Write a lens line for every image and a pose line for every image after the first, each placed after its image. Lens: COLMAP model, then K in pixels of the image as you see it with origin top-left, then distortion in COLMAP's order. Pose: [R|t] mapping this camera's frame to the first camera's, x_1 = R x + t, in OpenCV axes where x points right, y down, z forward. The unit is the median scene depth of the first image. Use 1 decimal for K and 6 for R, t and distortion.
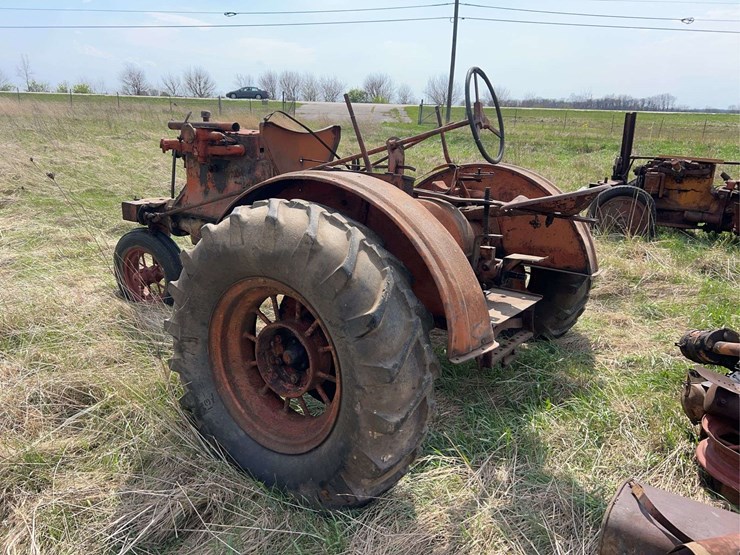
lens RADIAL K [[568.8, 0, 374.6], [0, 568.8, 276.8], [0, 0, 1]] dist [0.037332, -0.037844]
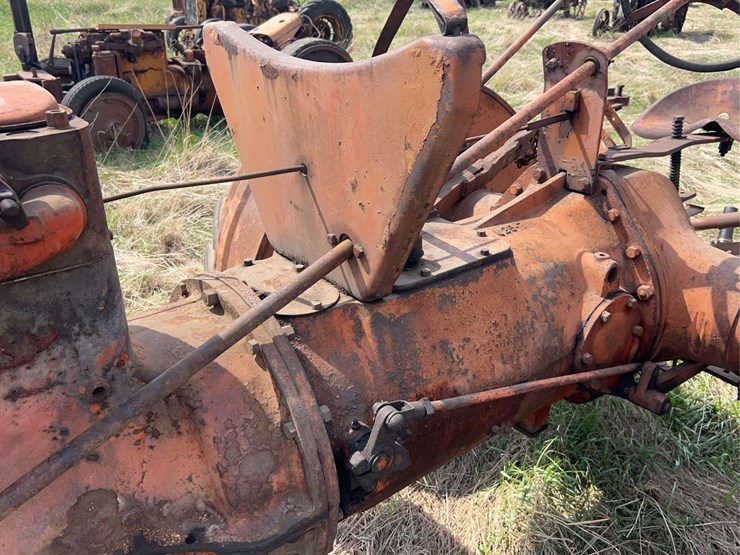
lens RADIAL K [[630.7, 0, 370.0], [0, 630.7, 277.5], [0, 0, 1]] dist [0.045957, -0.059578]
pose [[0.289220, -0.429410, 0.855546, -0.495963], [0.257851, 0.895655, 0.362374, -0.327041], [-0.921881, 0.115797, 0.369766, 1.098971]]
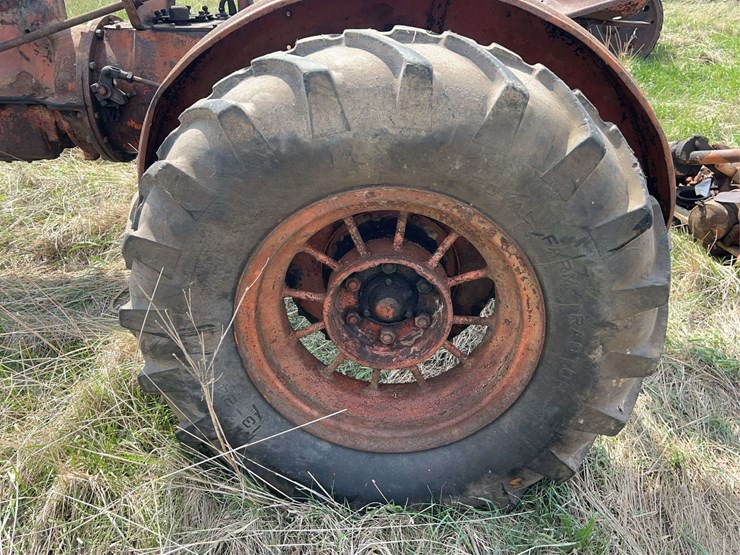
lens RADIAL K [[630.7, 0, 370.0], [0, 630.7, 277.5], [0, 0, 1]] dist [0.045957, -0.059578]
pose [[0.845832, -0.274562, 0.457366, -0.391395], [0.157538, 0.947700, 0.277571, -0.066247], [-0.509656, -0.162726, 0.844850, 0.377653]]
